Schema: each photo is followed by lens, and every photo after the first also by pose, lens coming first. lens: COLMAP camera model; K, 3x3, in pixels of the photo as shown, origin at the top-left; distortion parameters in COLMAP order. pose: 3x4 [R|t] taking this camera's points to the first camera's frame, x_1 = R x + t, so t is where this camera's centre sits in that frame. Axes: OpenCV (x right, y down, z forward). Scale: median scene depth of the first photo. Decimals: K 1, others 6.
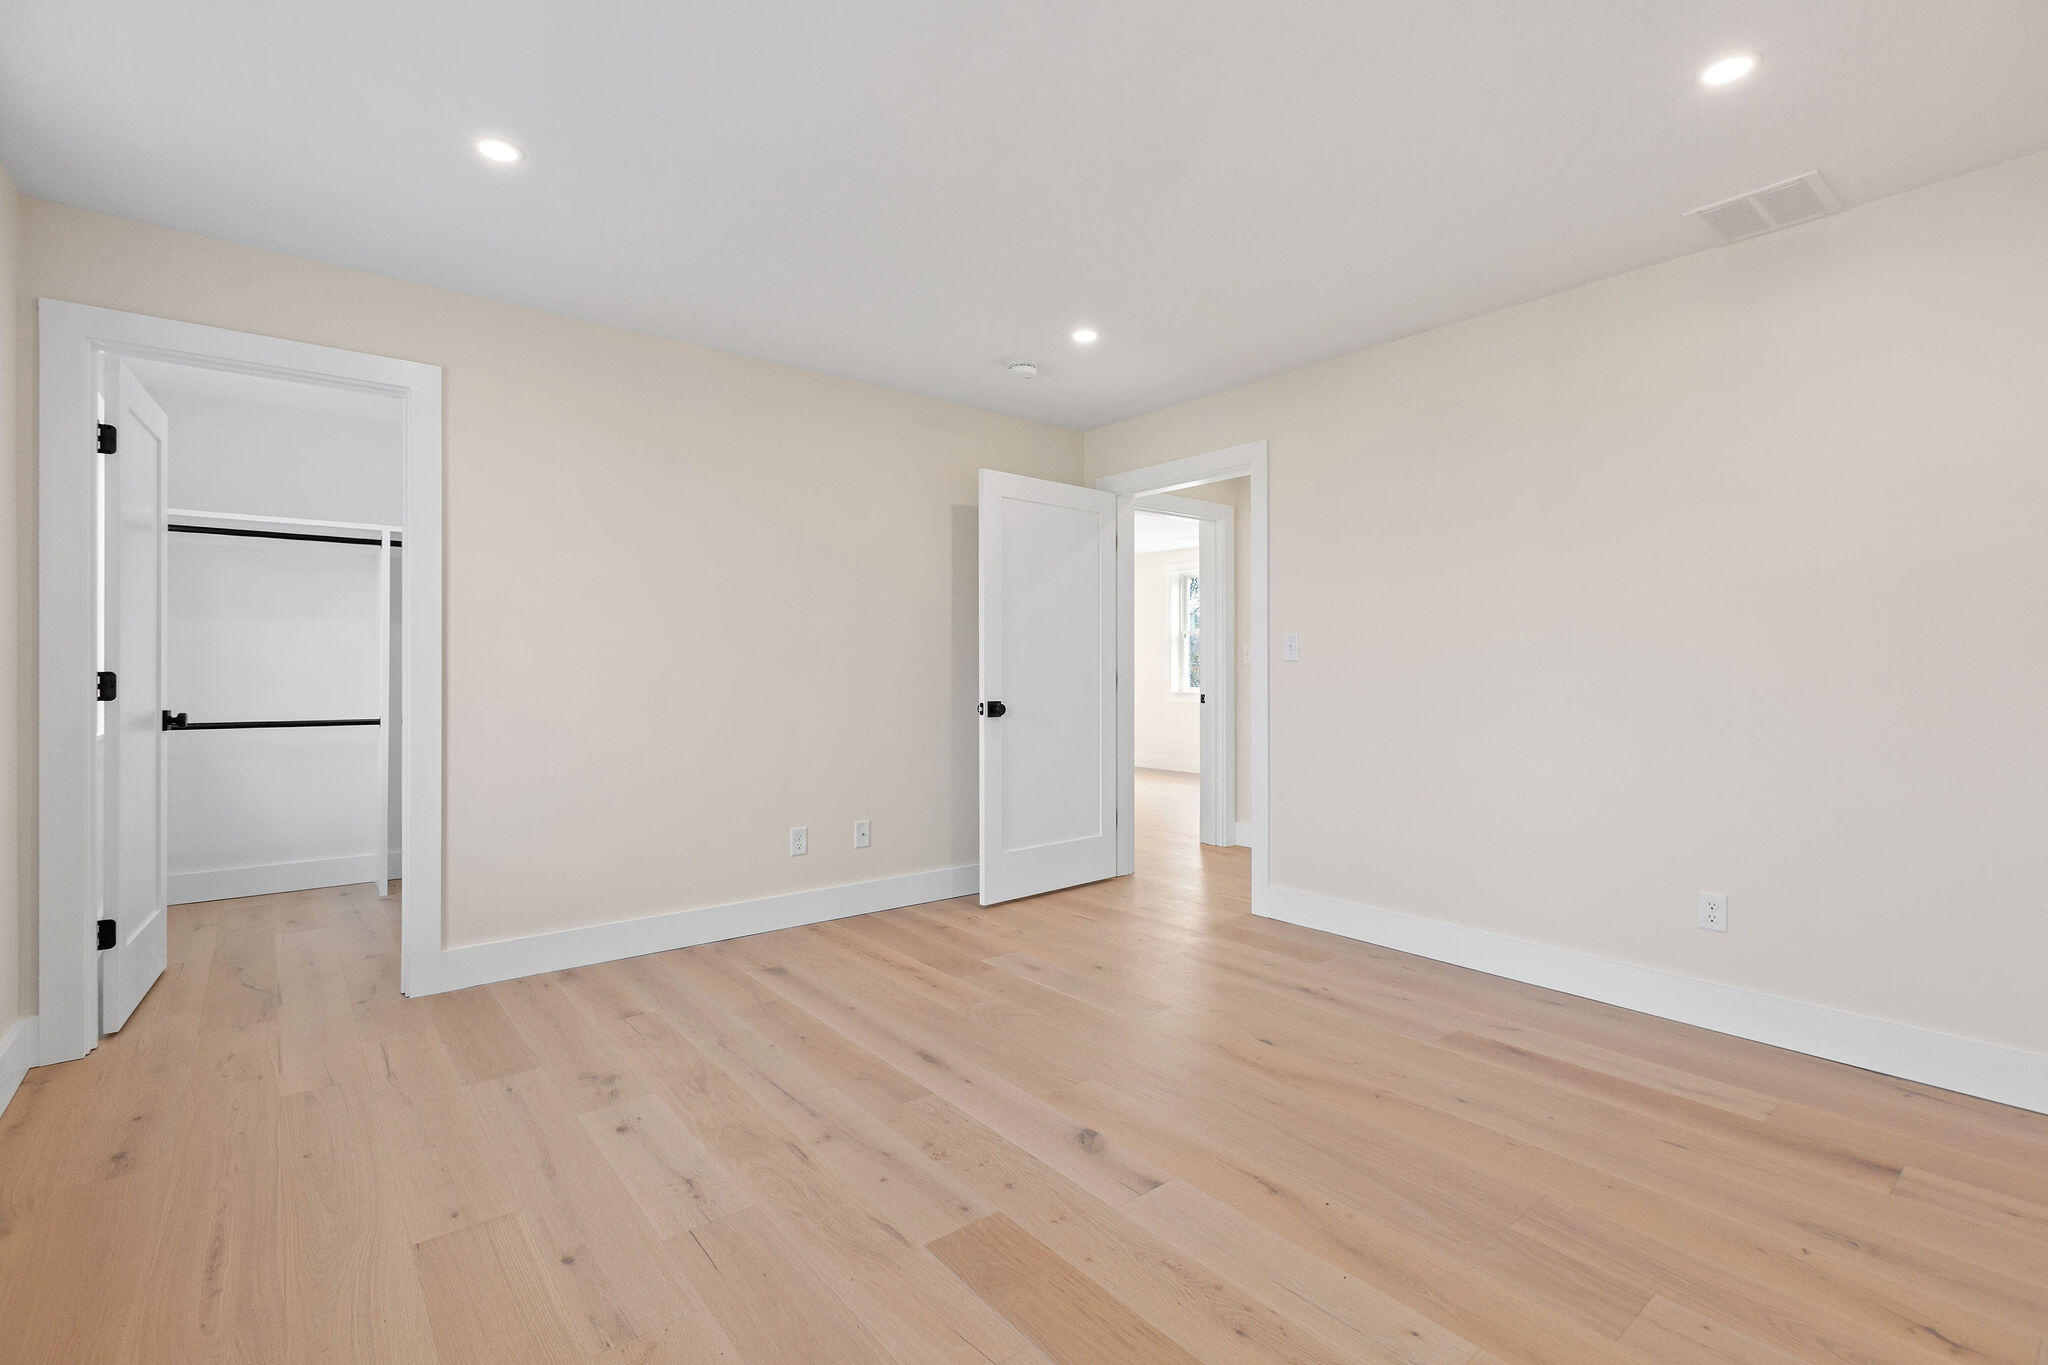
lens RADIAL K [[915.6, 0, 1017.1], [0, 915.6, 664.9], [0, 0, 1]] dist [0.004218, -0.001403]
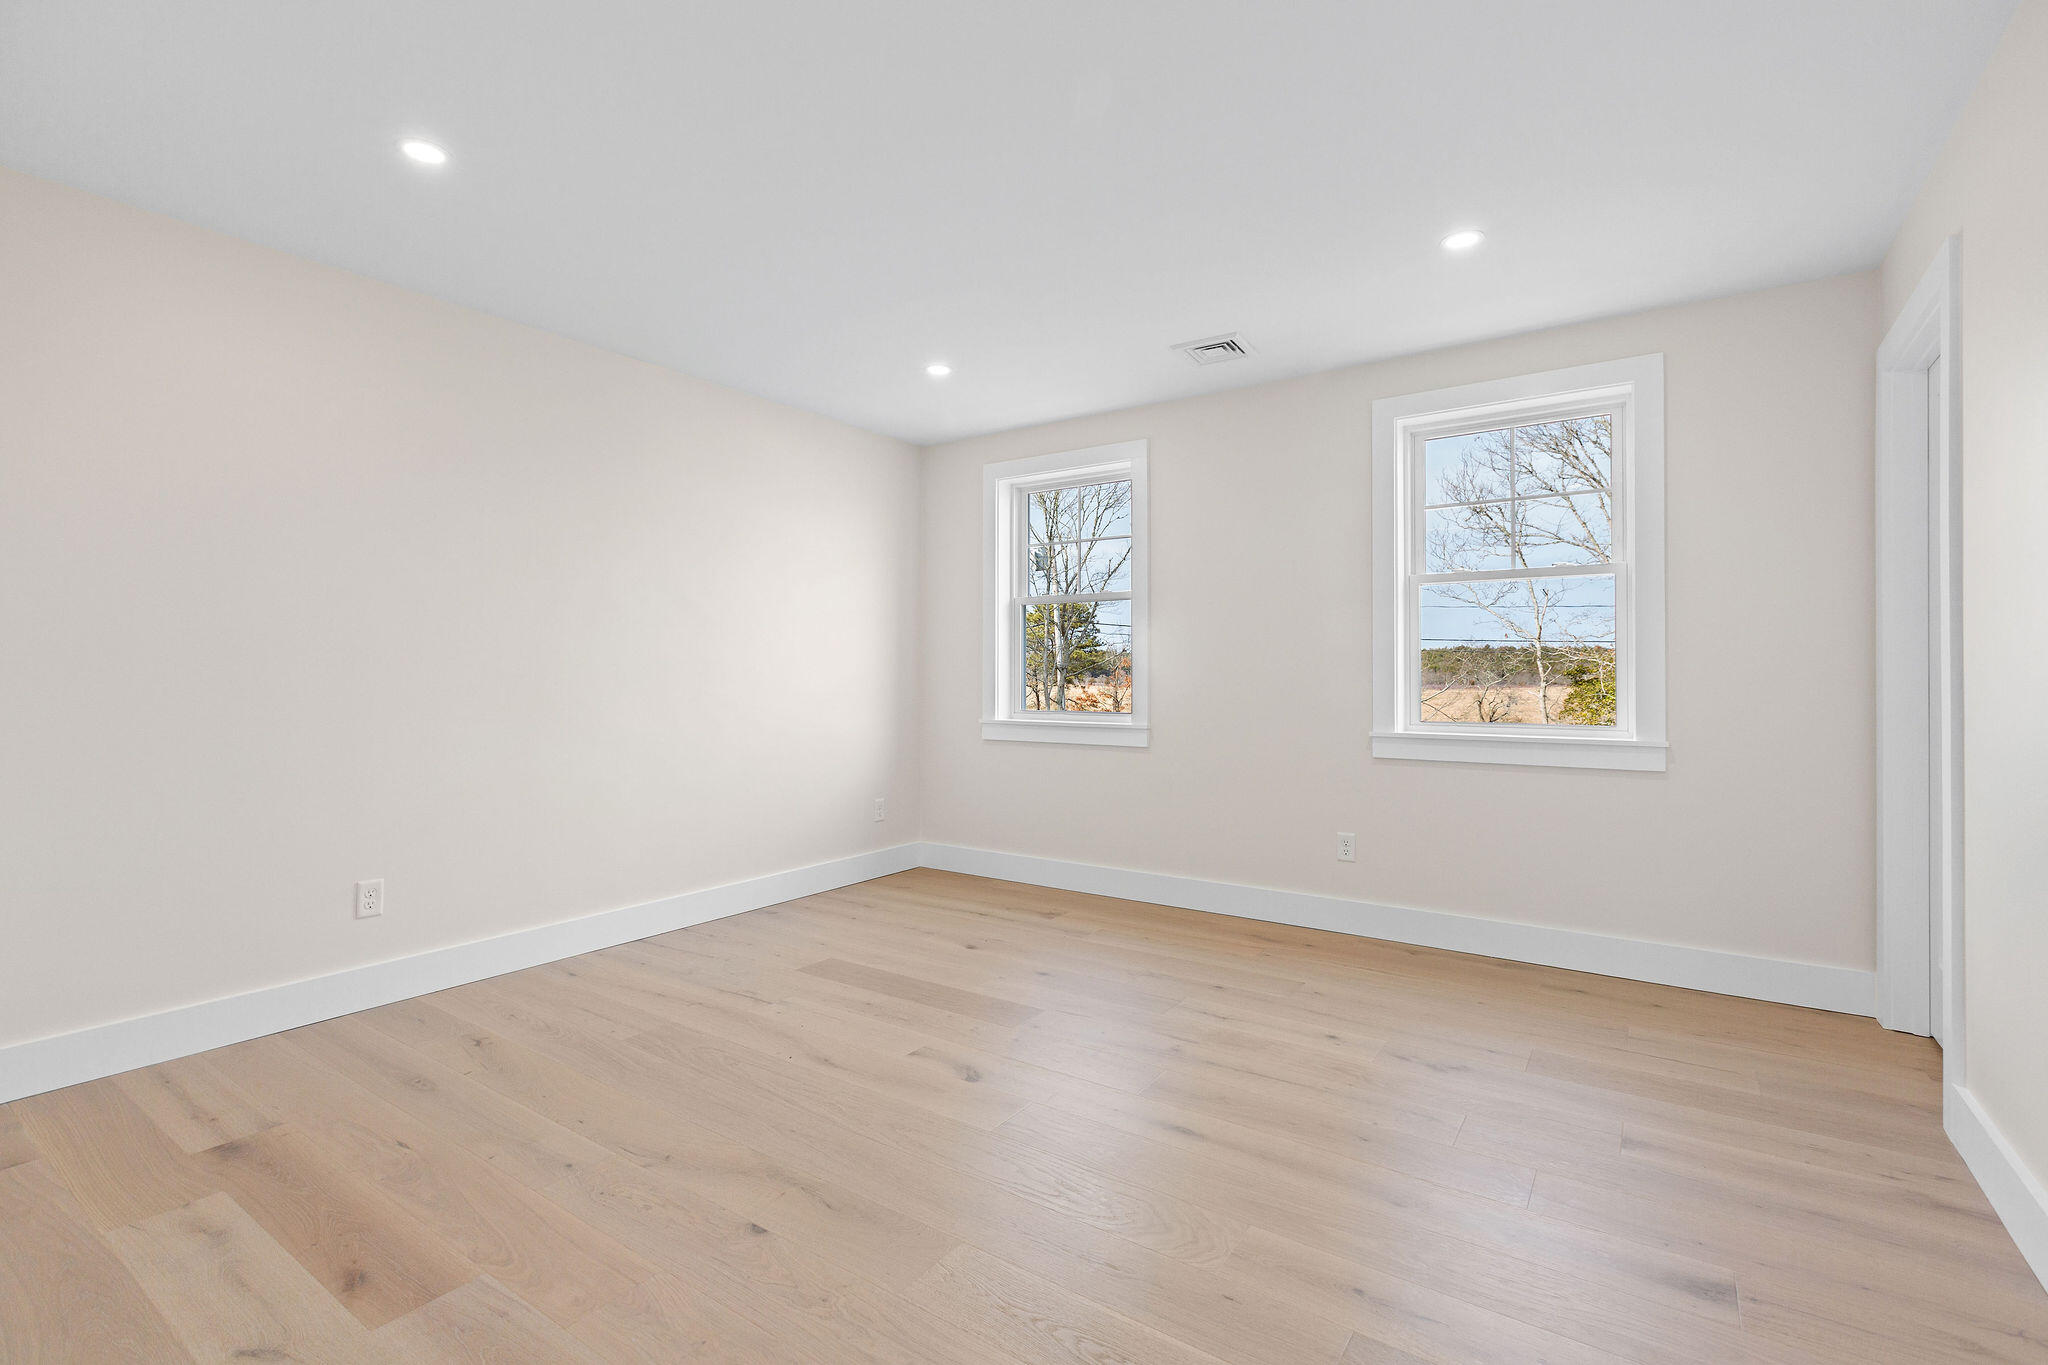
lens RADIAL K [[915.6, 0, 1017.1], [0, 915.6, 664.9], [0, 0, 1]] dist [0.004218, -0.001403]
pose [[-0.959042, -0.004040, -0.283234, 0.340120], [-0.000401, 0.999917, -0.012906, 0.009149], [0.283263, -0.012264, -0.958964, 2.056740]]
